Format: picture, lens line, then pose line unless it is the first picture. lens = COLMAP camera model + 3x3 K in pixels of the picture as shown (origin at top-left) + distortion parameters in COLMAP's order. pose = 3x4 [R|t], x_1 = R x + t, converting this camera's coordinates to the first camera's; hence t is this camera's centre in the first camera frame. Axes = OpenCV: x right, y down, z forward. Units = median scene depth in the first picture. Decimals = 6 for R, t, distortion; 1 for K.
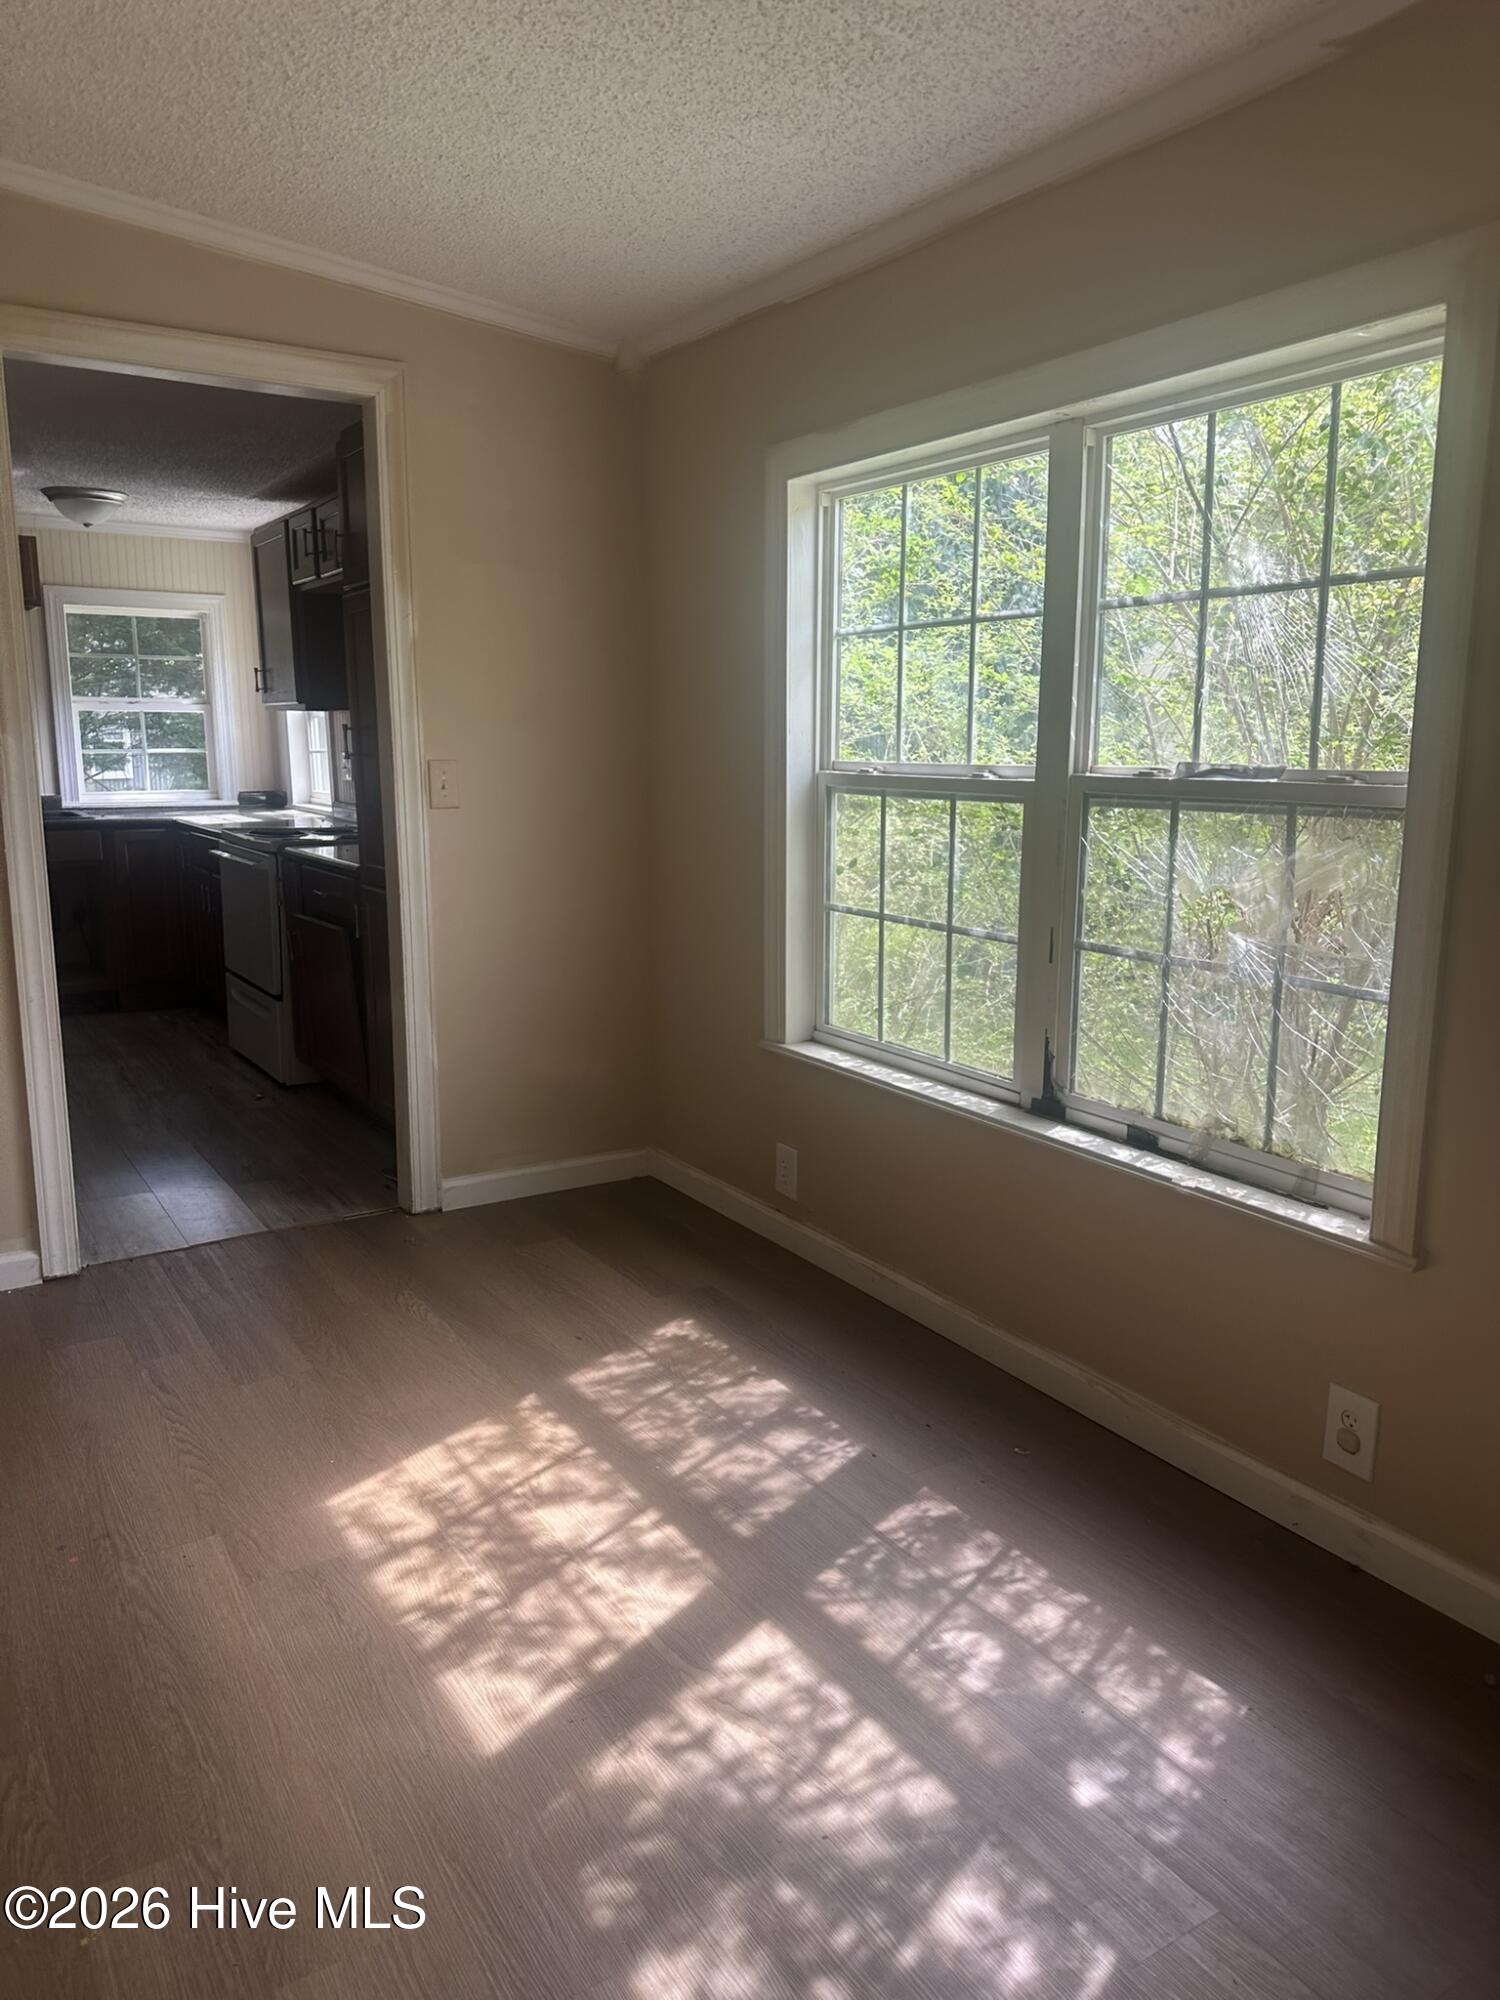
lens RADIAL K [[1468.2, 0, 751.6], [0, 1468.2, 1003.8], [0, 0, 1]] dist [0.162478, -0.171008]
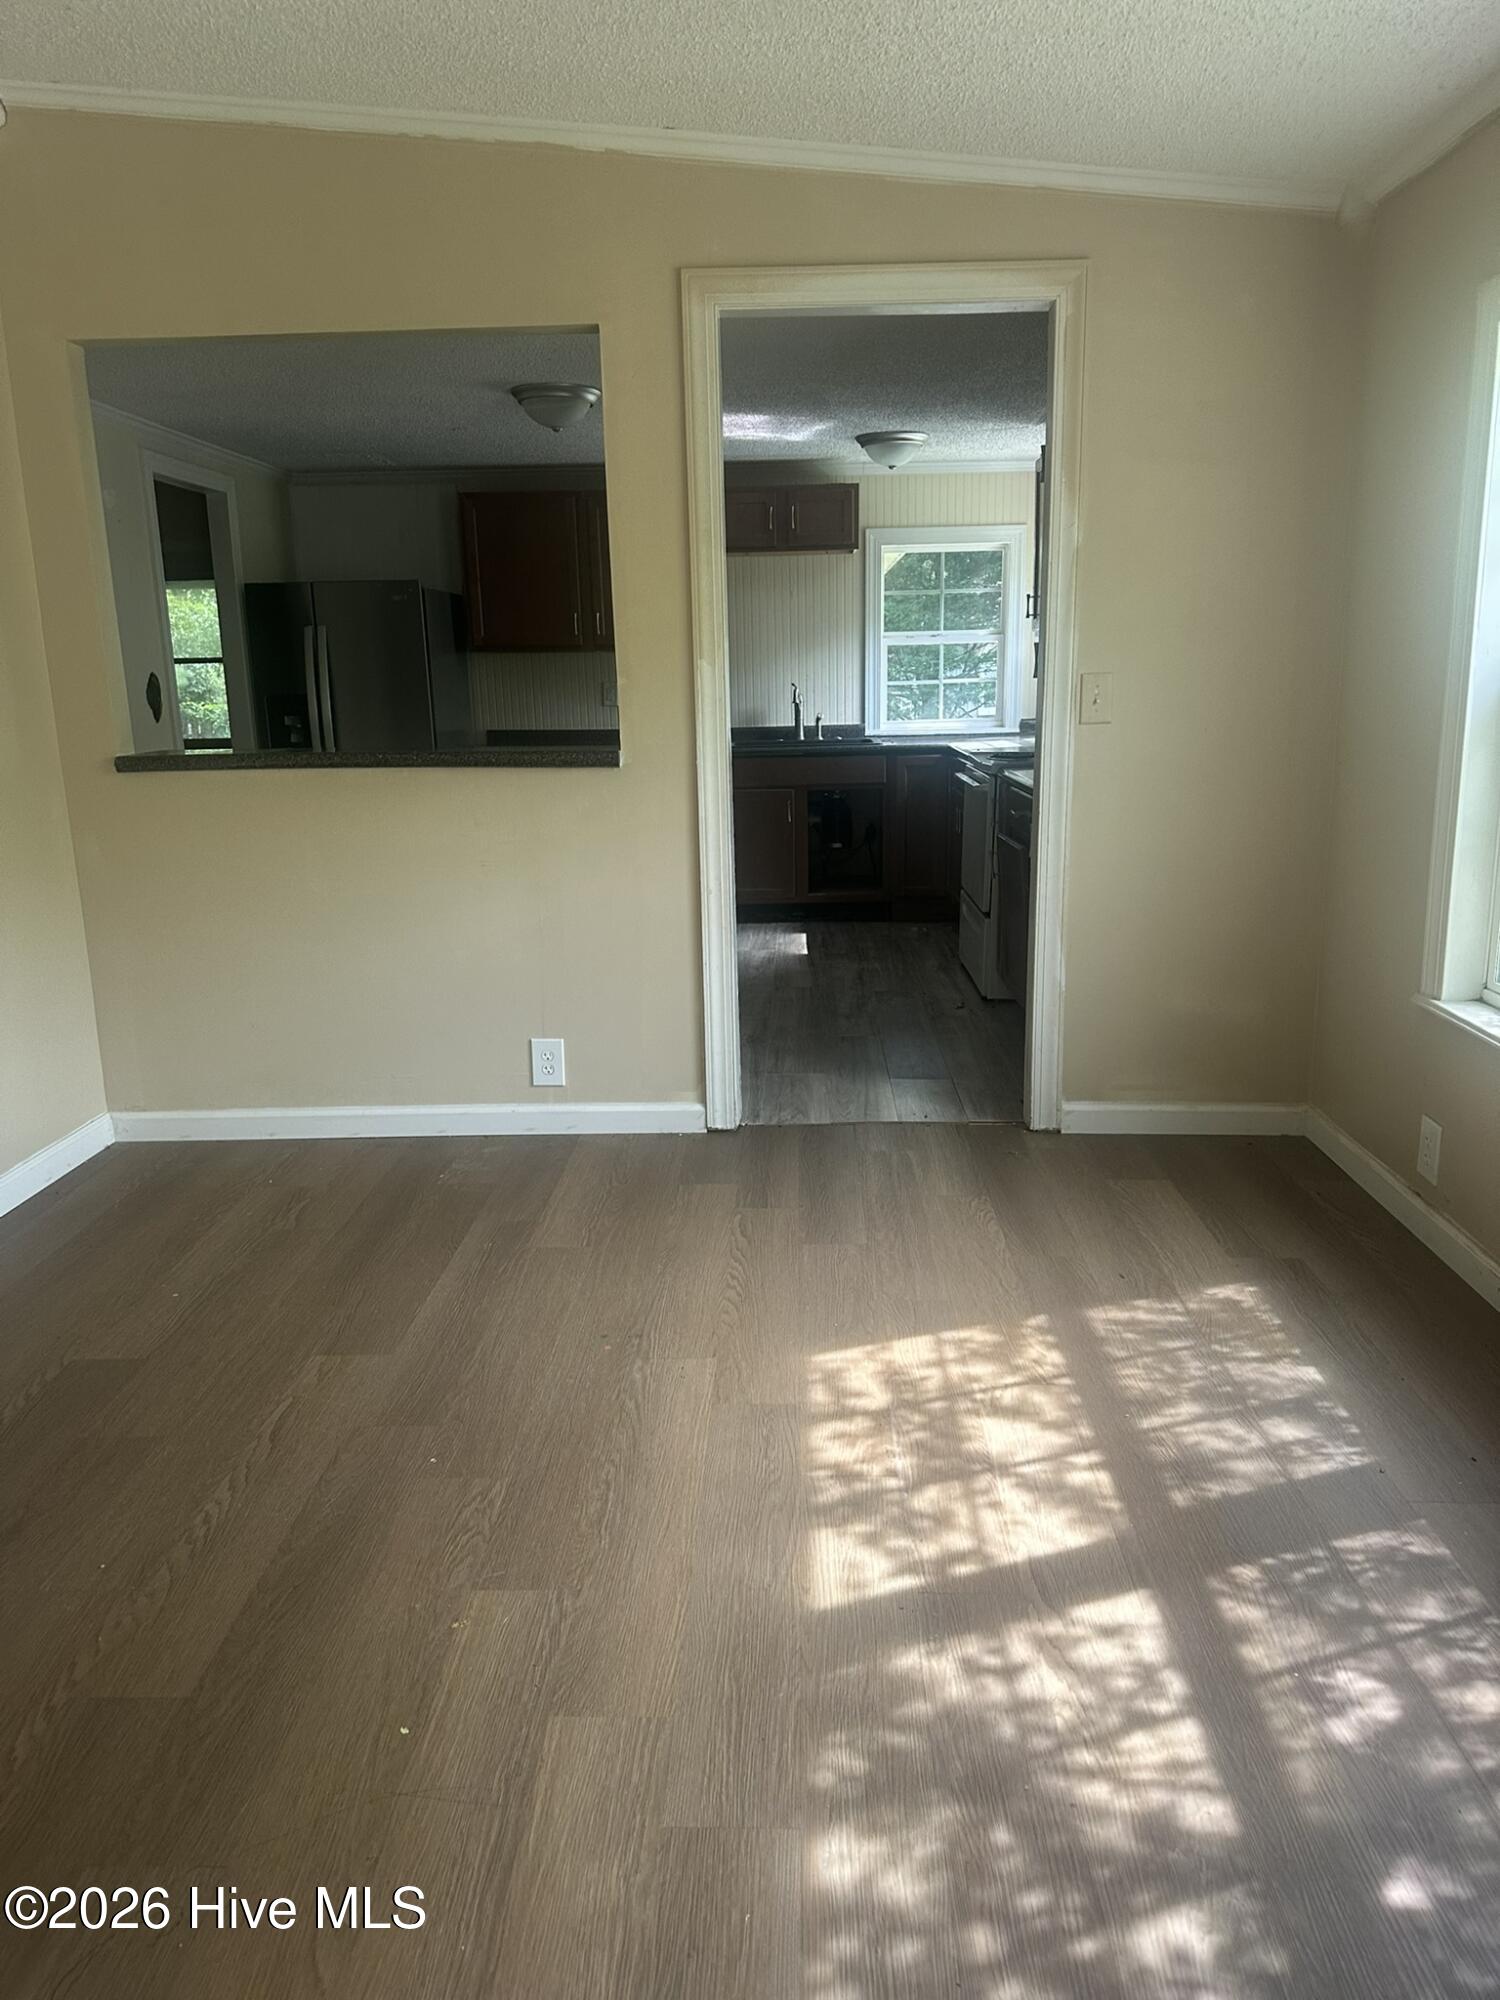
lens RADIAL K [[1468.2, 0, 751.6], [0, 1468.2, 1003.8], [0, 0, 1]] dist [0.162478, -0.171008]
pose [[0.843074, 0.113473, -0.525690, 0.218315], [-0.092551, 0.993516, 0.066027, 0.012074], [0.529774, -0.007012, 0.848110, 0.075328]]
